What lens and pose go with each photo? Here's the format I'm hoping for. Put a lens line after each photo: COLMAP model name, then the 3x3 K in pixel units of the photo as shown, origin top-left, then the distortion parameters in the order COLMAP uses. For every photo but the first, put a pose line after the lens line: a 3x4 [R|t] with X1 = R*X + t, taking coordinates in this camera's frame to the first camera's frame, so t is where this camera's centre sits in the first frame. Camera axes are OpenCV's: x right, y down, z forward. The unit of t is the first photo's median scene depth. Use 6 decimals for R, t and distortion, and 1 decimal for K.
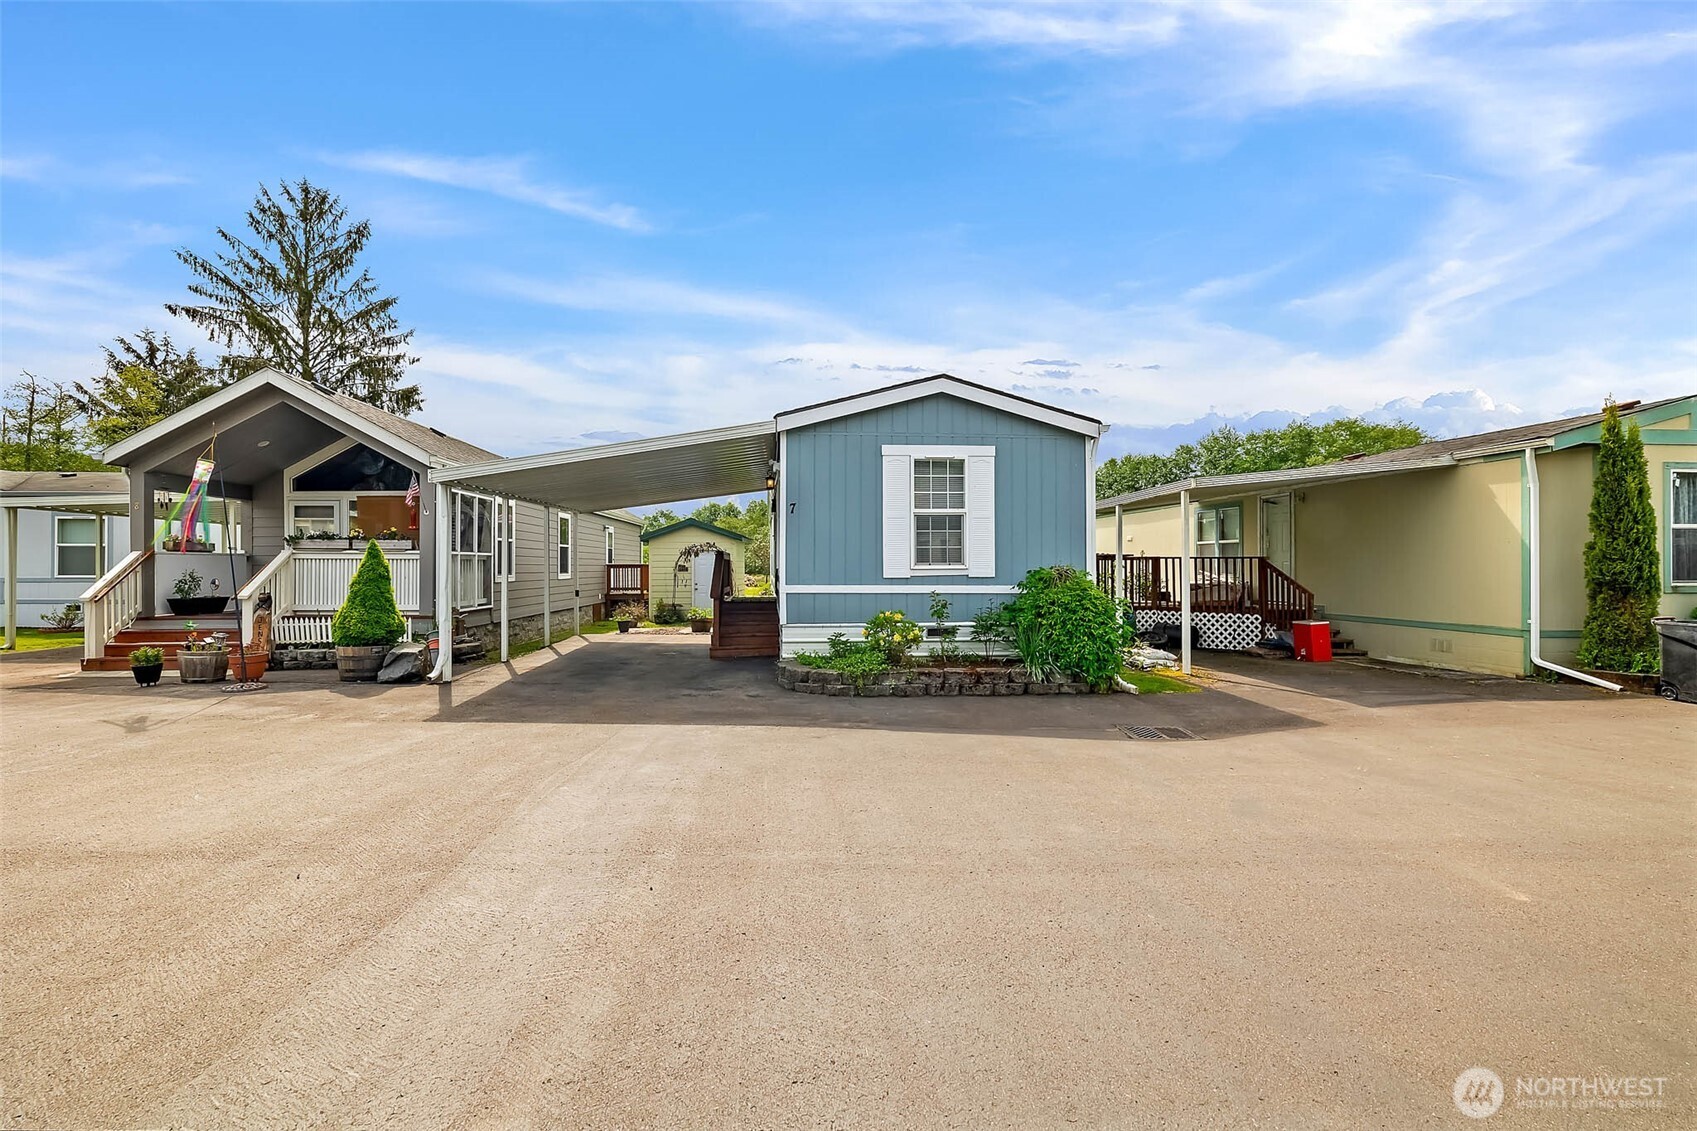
lens RADIAL K [[793.8, 0, 839.5], [0, 793.8, 566.1], [0, 0, 1]] dist [-0.002065, -0.000078]
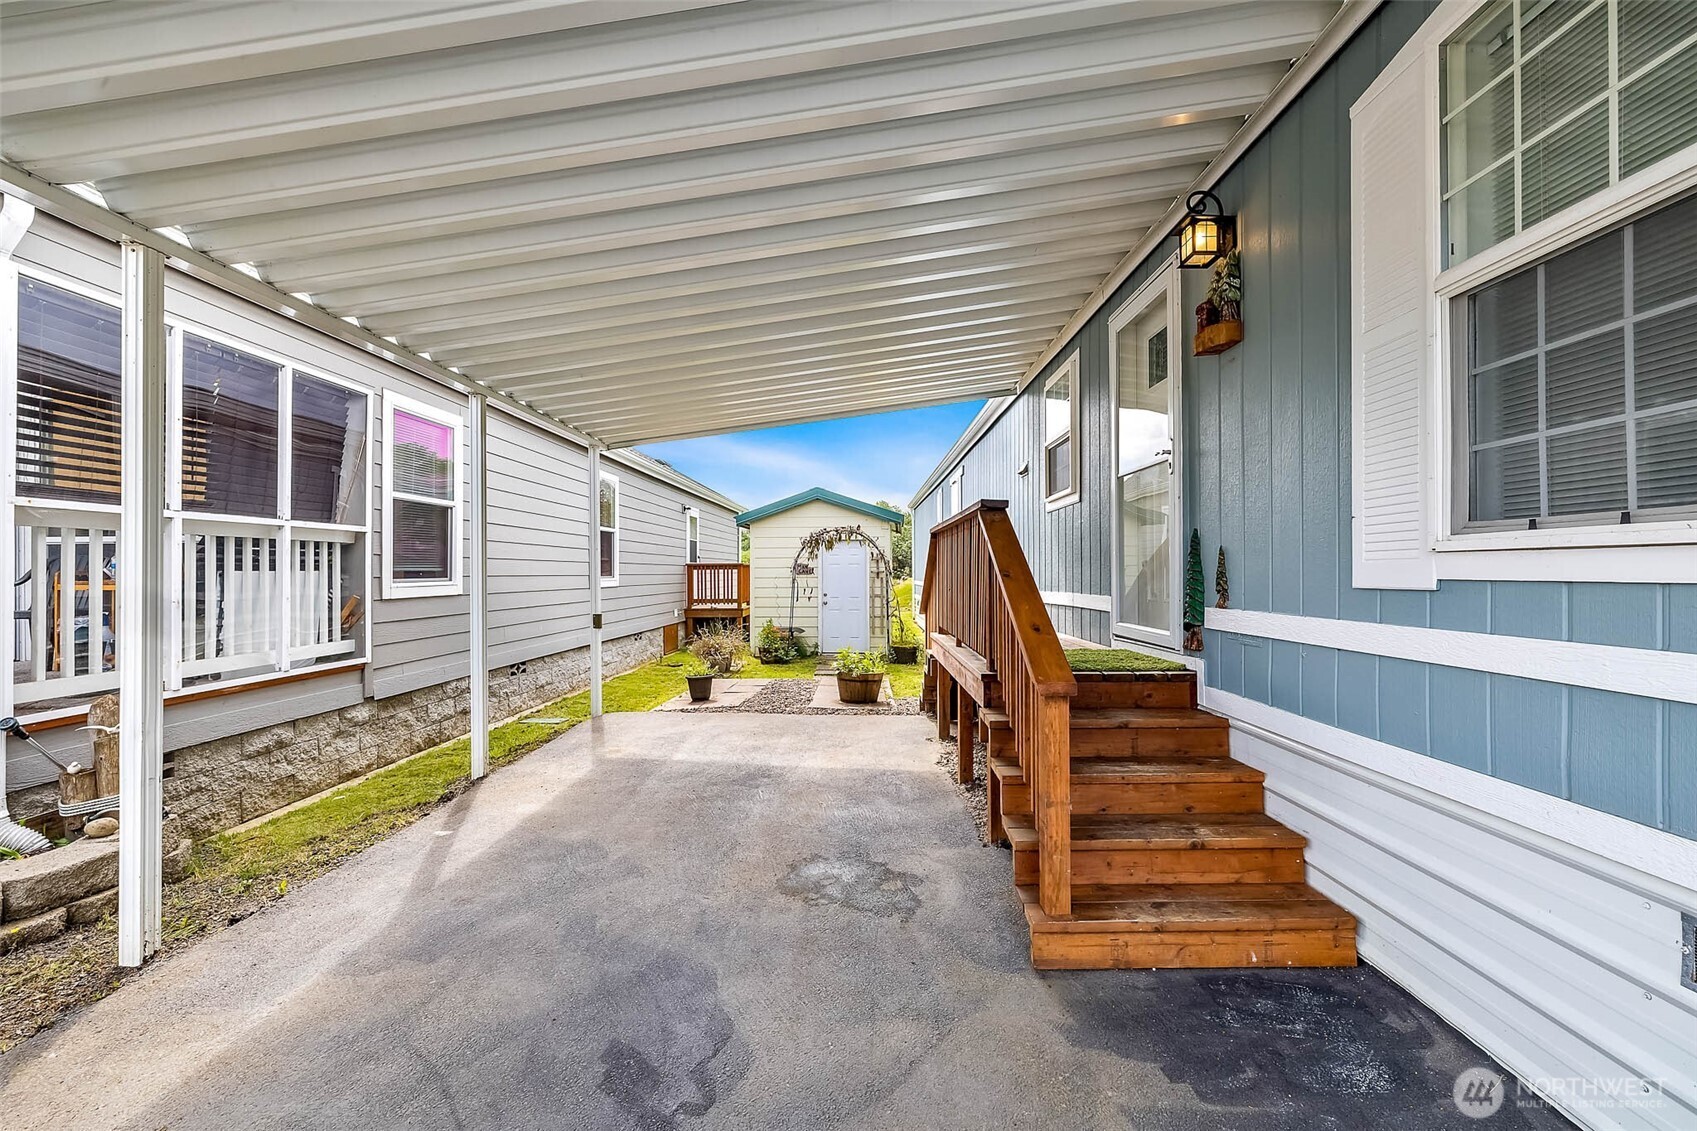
lens RADIAL K [[719.4, 0, 849.6], [0, 719.4, 568.1], [0, 0, 1]] dist [-0.001470, -0.000348]
pose [[0.995016, -0.002304, -0.099686, -0.108548], [0.001951, 0.999991, -0.003638, 0.004042], [0.099694, 0.003426, 0.995012, 0.456466]]
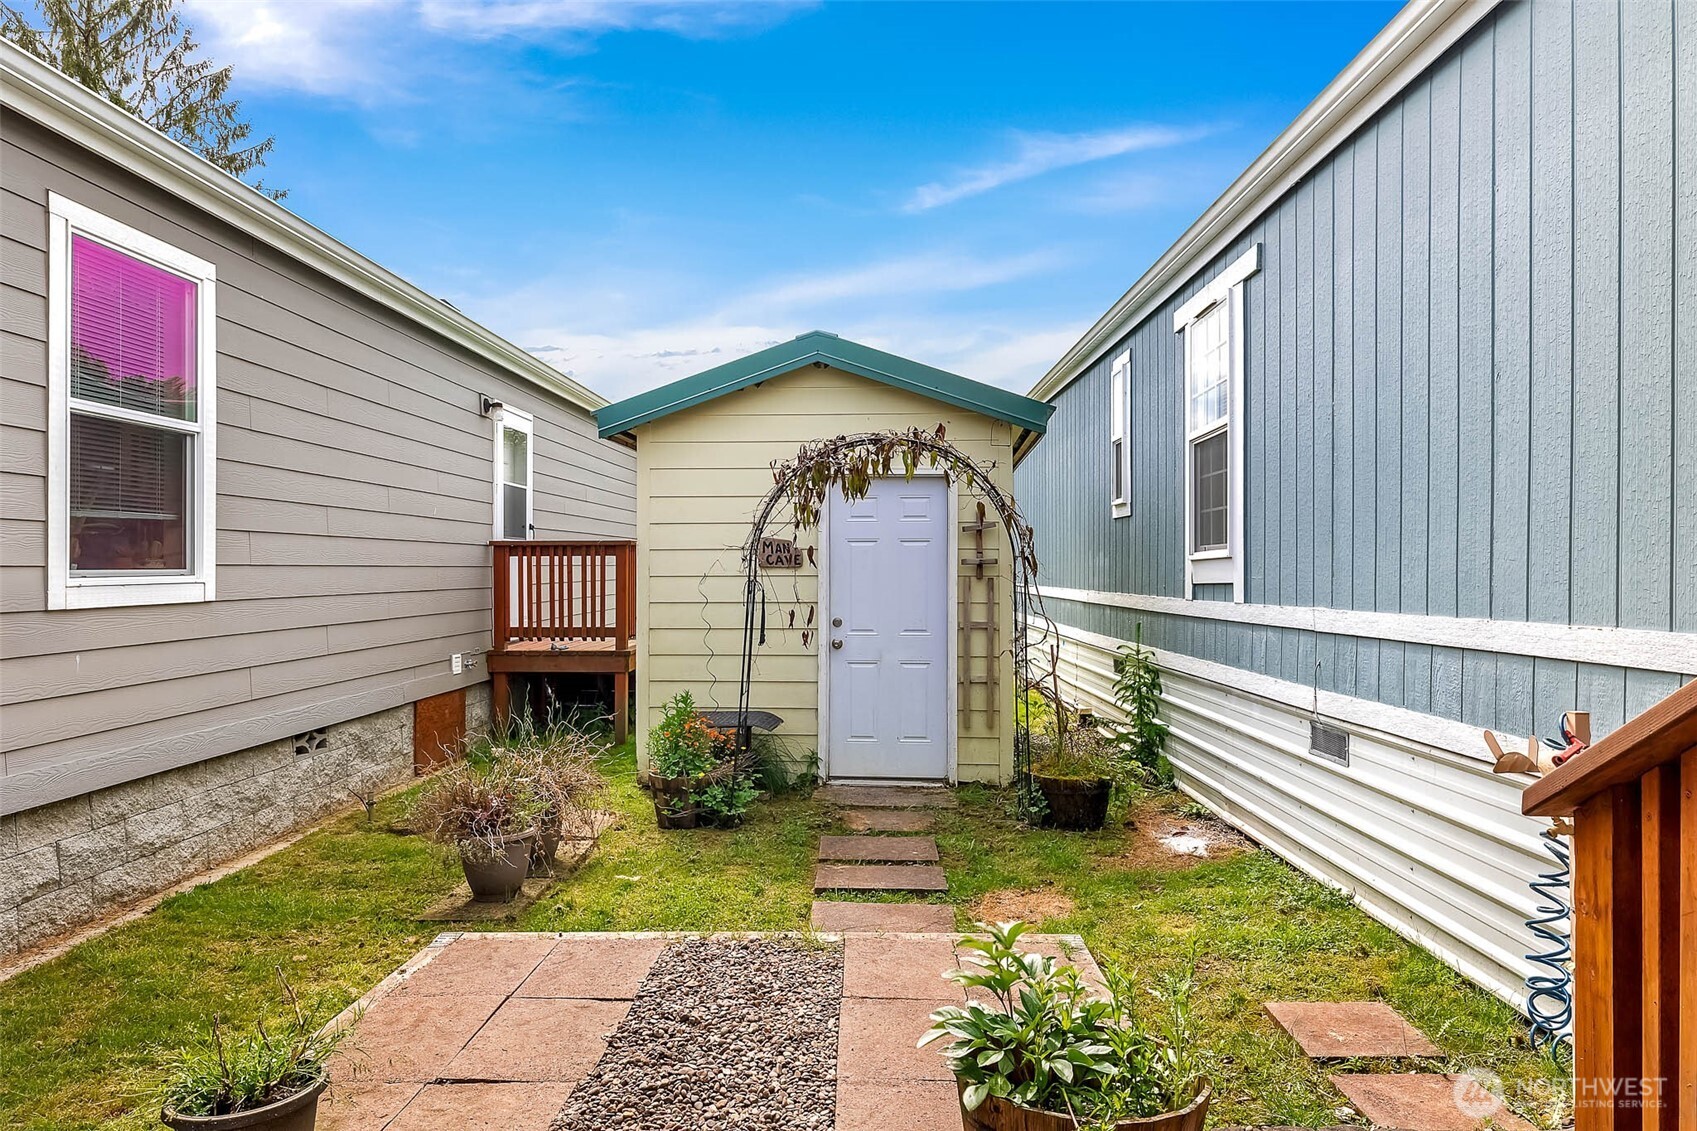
lens RADIAL K [[1099.8, 0, 850.3], [0, 1099.8, 566.2], [0, 0, 1]] dist [0.002250, 0.000611]
pose [[0.995664, 0.002754, -0.092979, -0.150619], [-0.002535, 0.999994, 0.002474, 0.005437], [0.092985, -0.002228, 0.995665, 0.698663]]
